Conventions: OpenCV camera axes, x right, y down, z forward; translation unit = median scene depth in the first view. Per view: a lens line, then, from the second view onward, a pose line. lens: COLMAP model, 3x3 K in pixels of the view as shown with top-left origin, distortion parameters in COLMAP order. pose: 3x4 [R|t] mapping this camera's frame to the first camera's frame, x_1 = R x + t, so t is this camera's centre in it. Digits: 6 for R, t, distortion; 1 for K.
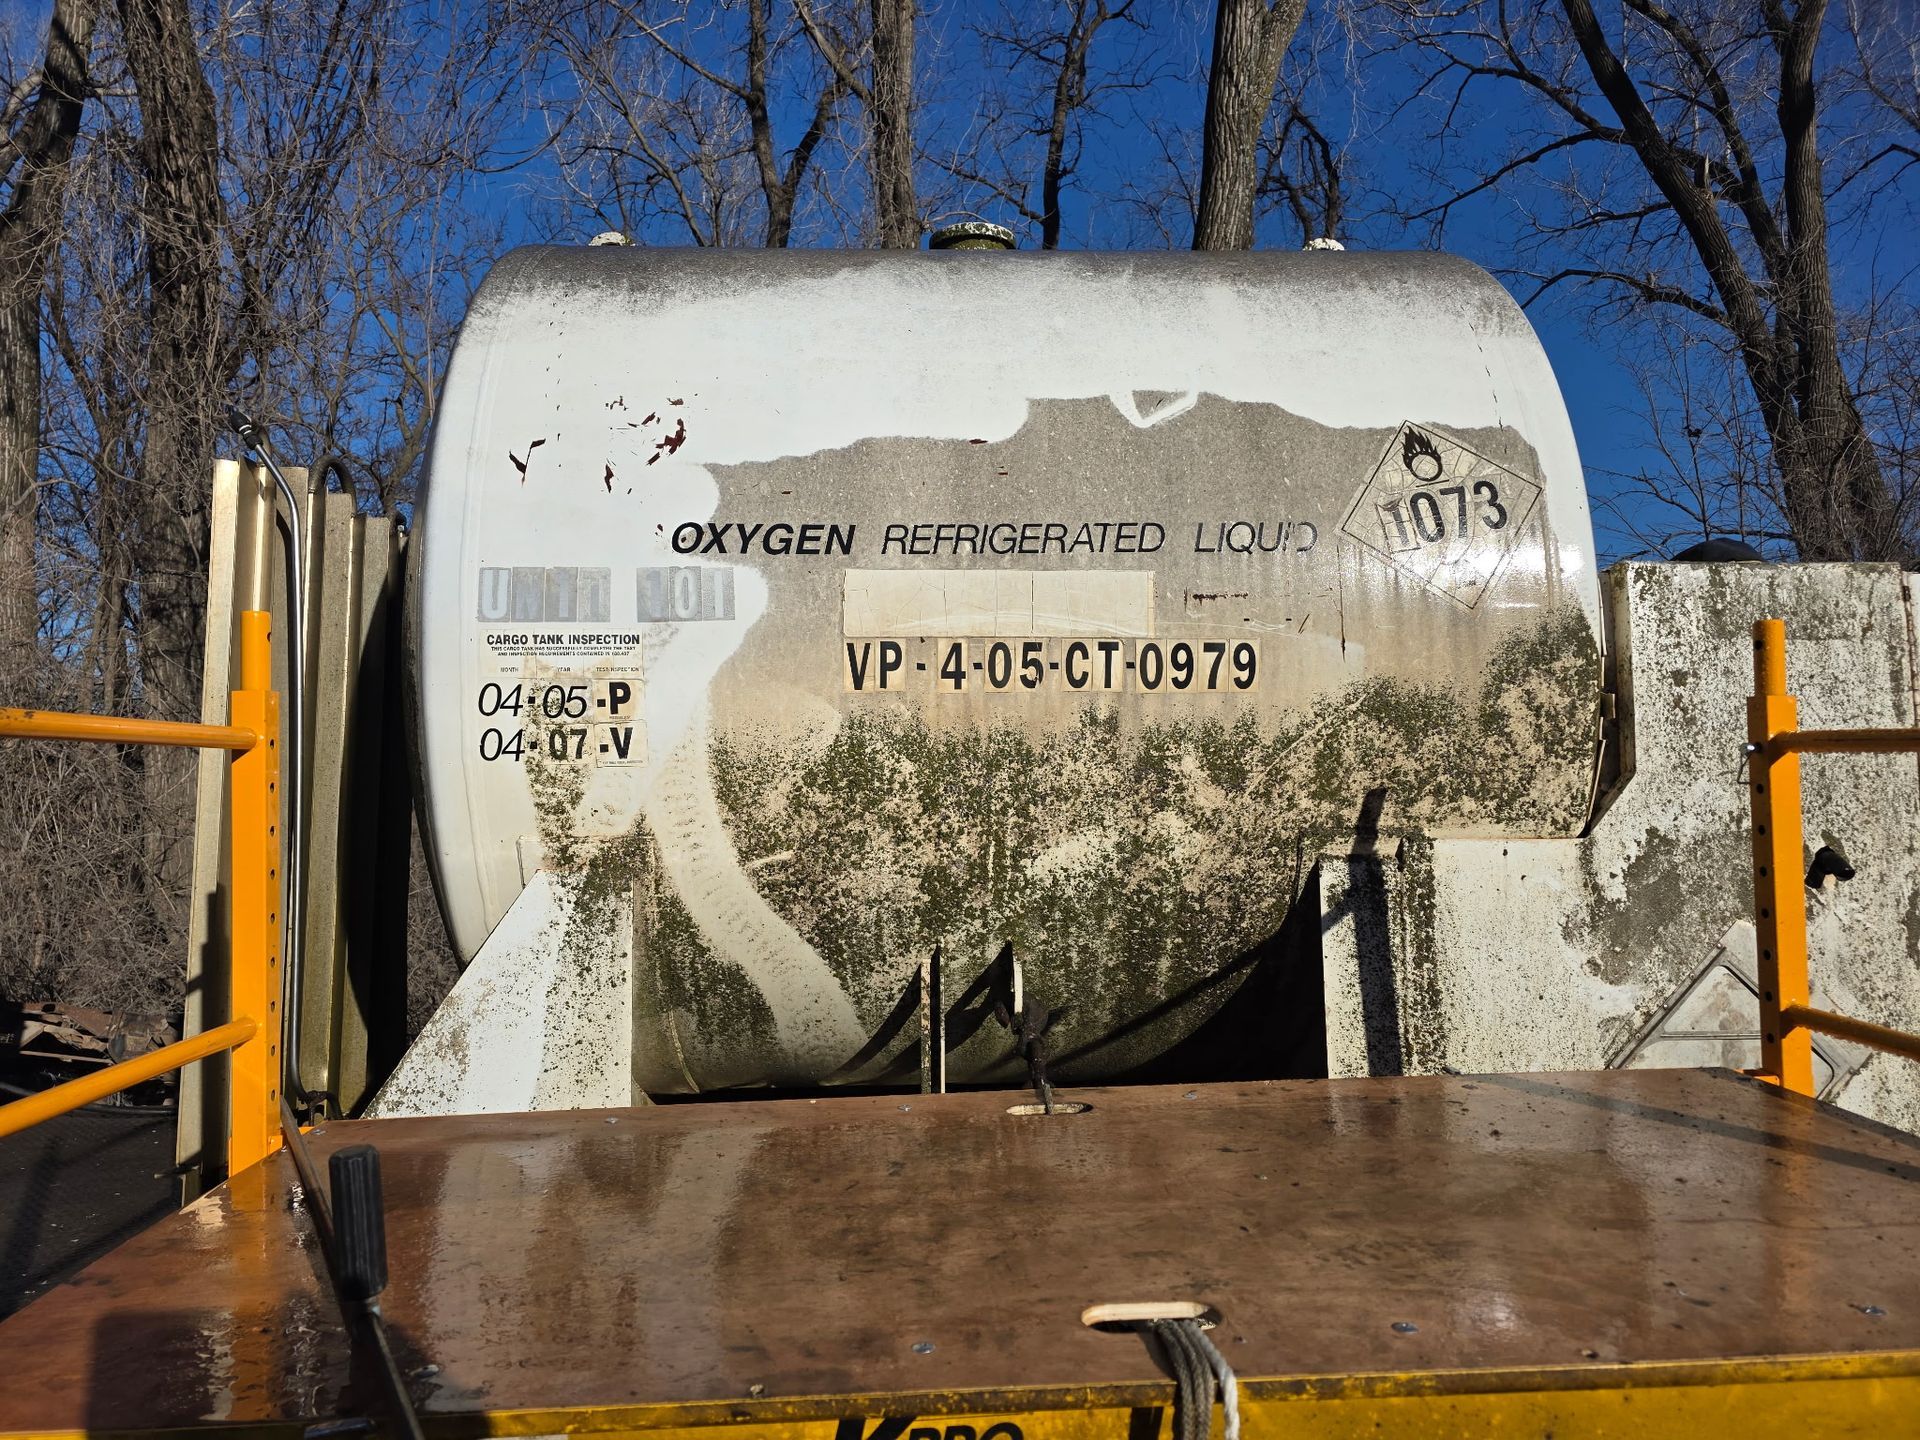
lens RADIAL K [[1274.7, 0, 957.2], [0, 1274.7, 733.4], [0, 0, 1]] dist [0.125566, -0.157693]
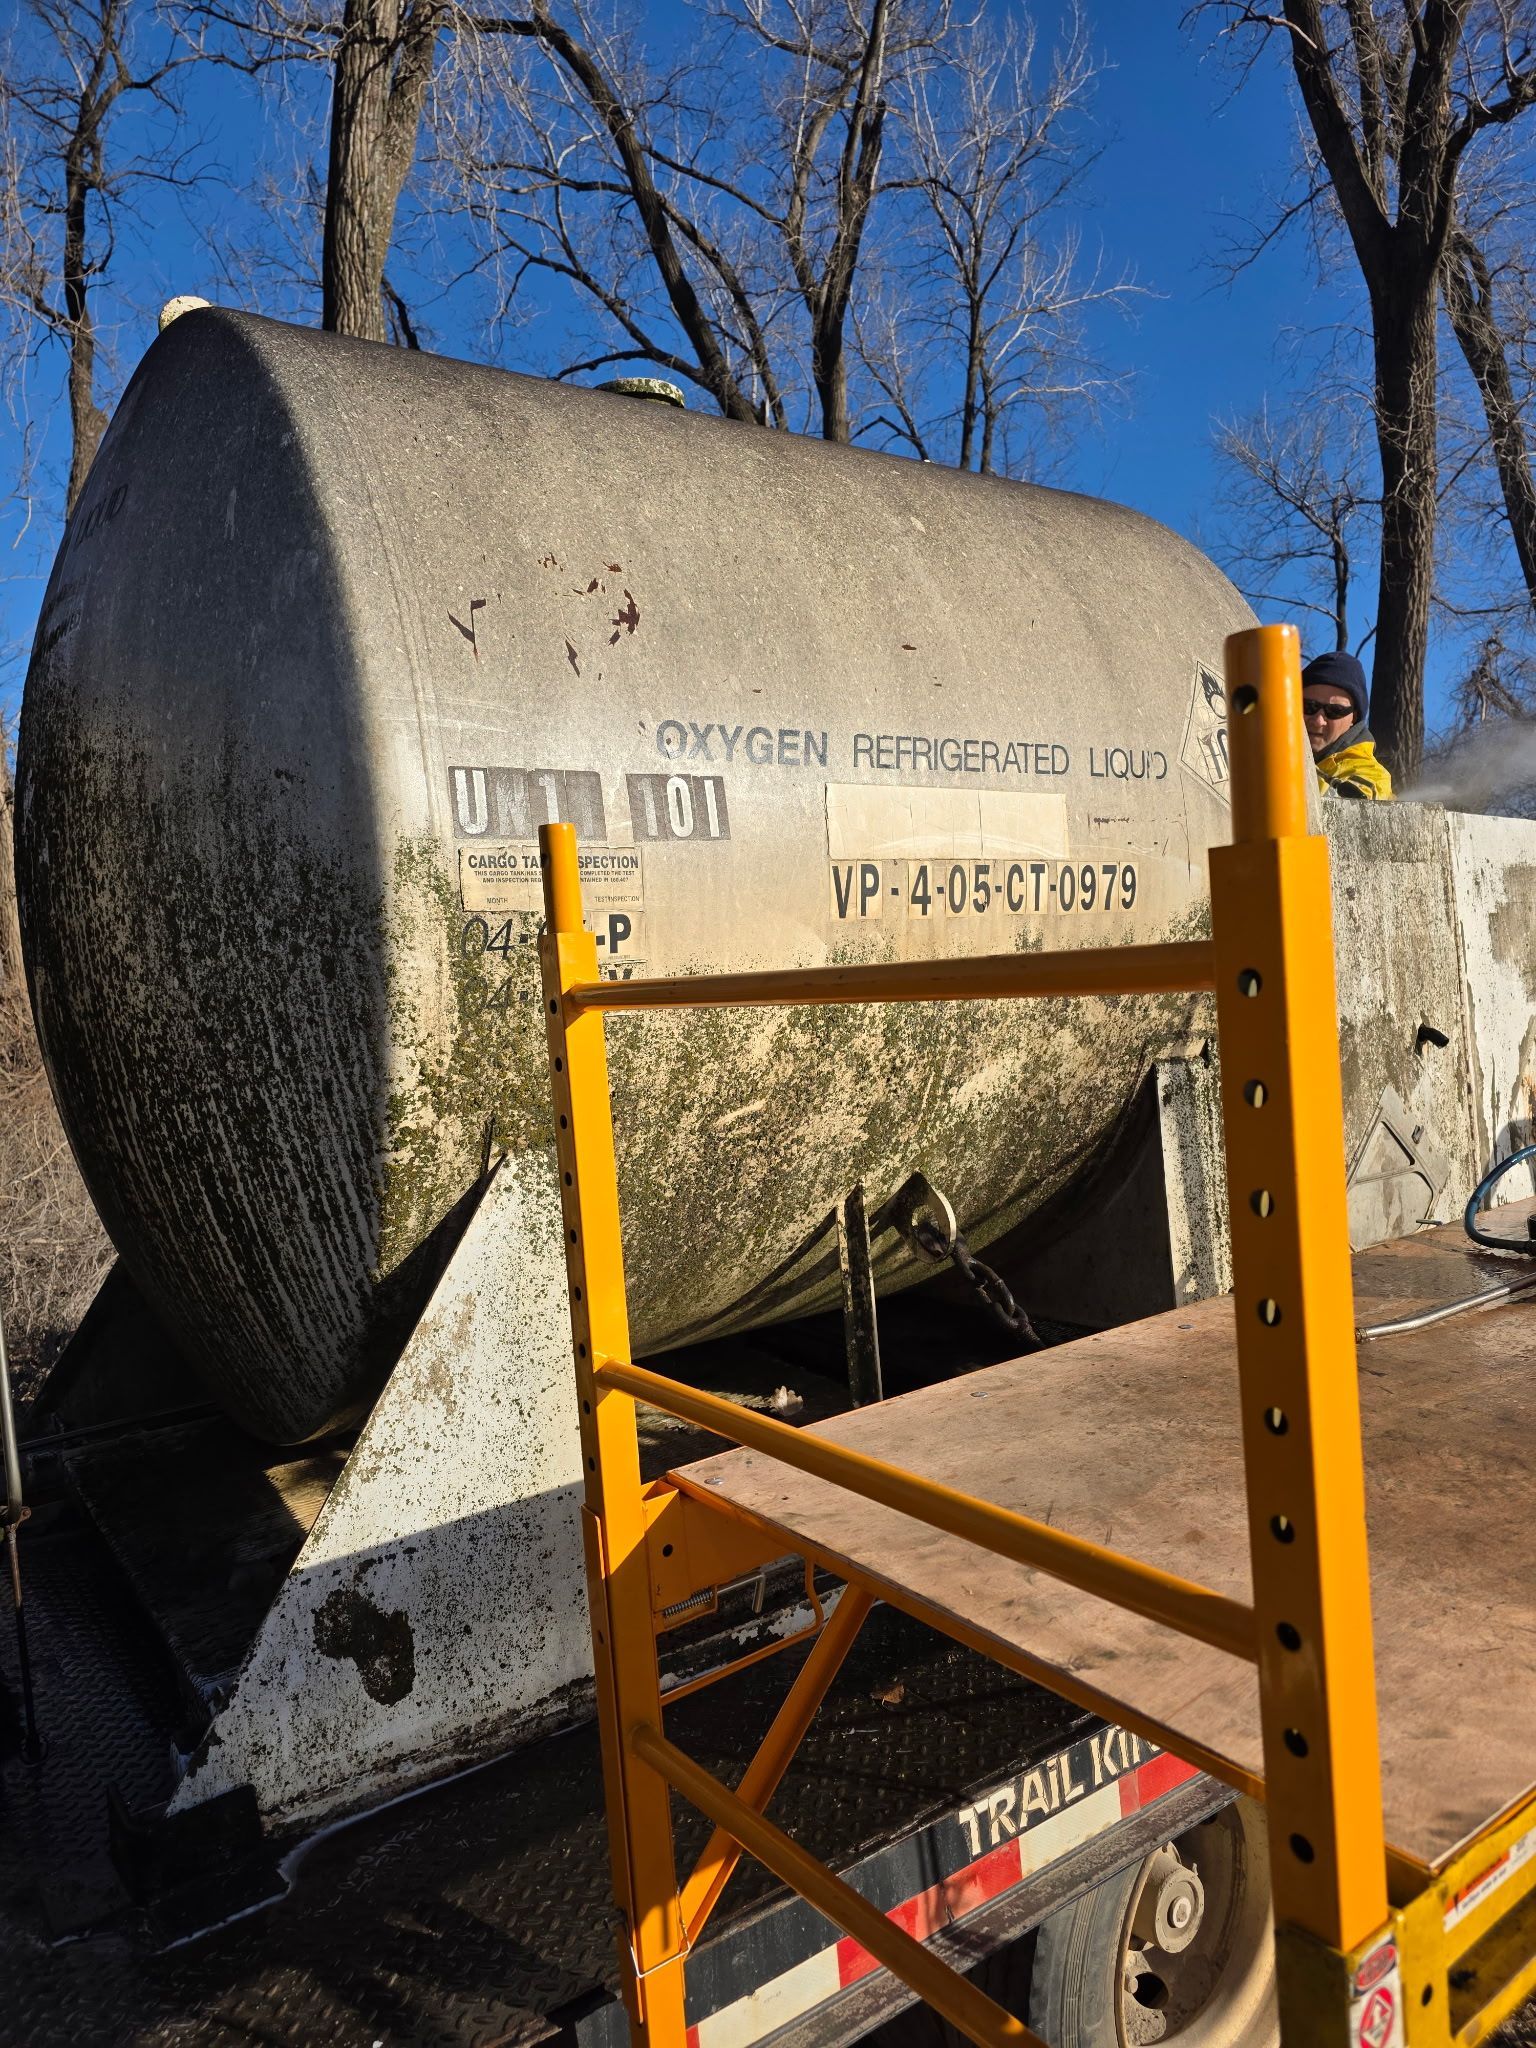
lens RADIAL K [[1331.3, 0, 759.9], [0, 1331.3, 1047.3], [0, 0, 1]] dist [0.098231, -0.096377]
pose [[0.848664, -0.070049, 0.524273, -0.627214], [0.029640, 0.995932, 0.085089, -0.024525], [-0.528101, -0.056673, 0.847288, 0.217526]]
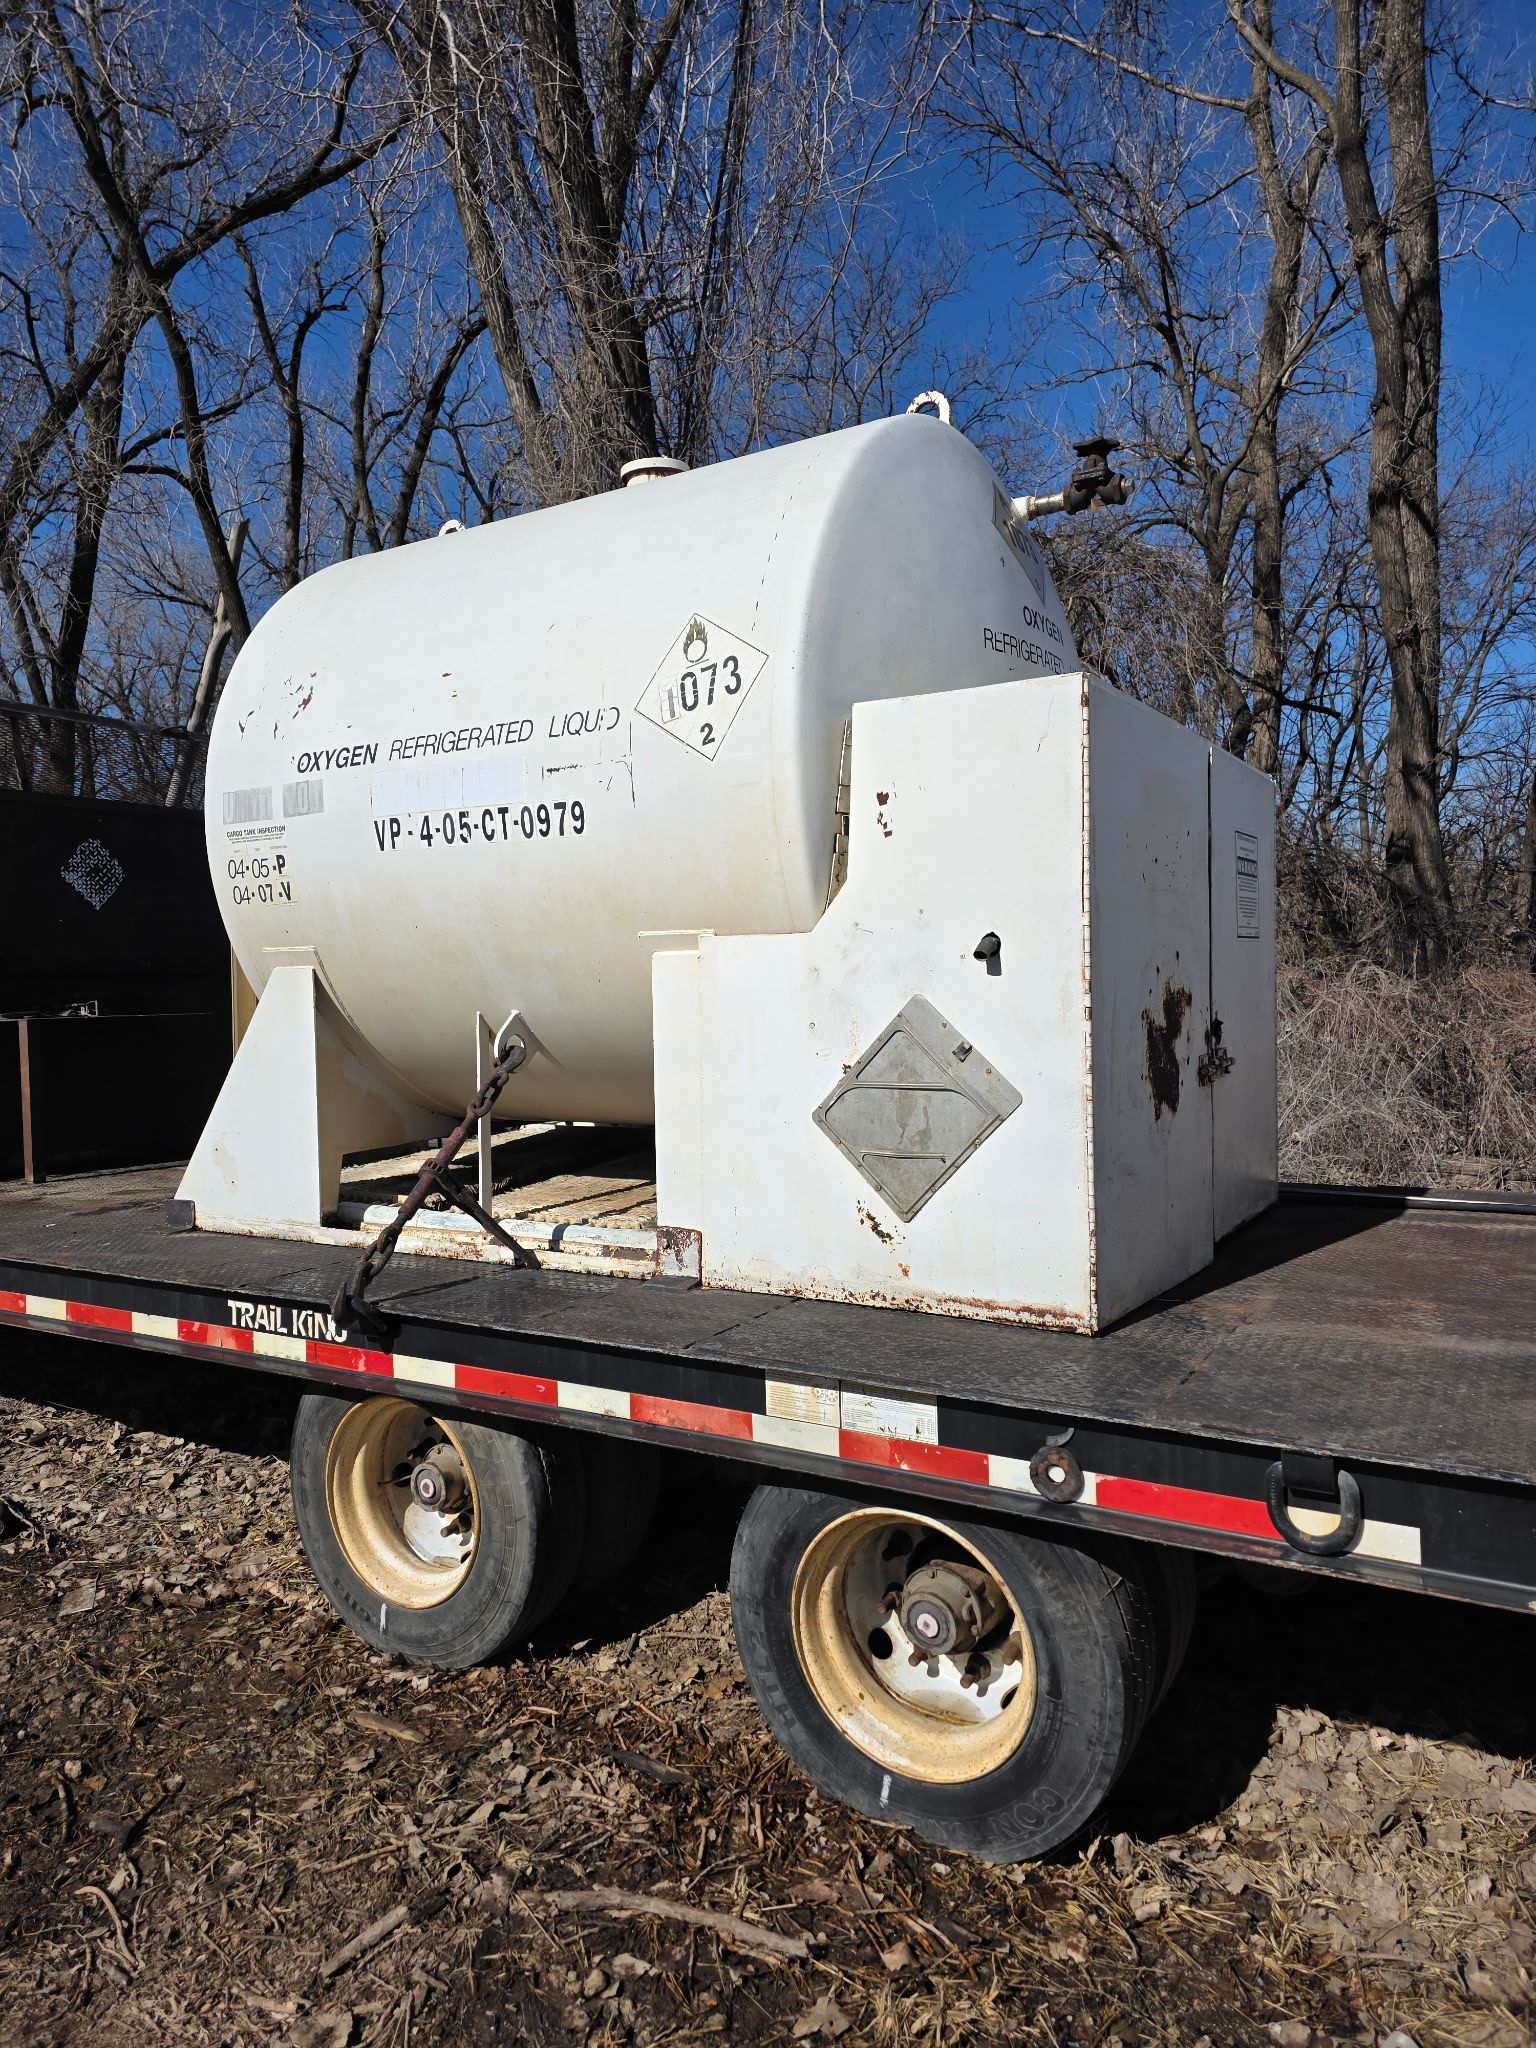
lens RADIAL K [[1329.6, 0, 768.0], [0, 1329.6, 1024.0], [0, 0, 1]] dist [0.096754, -0.114033]
pose [[0.829823, 0.011441, -0.557910, 1.225212], [0.060077, 0.992147, 0.109704, 0.024402], [0.554784, -0.124553, 0.822619, -0.118891]]
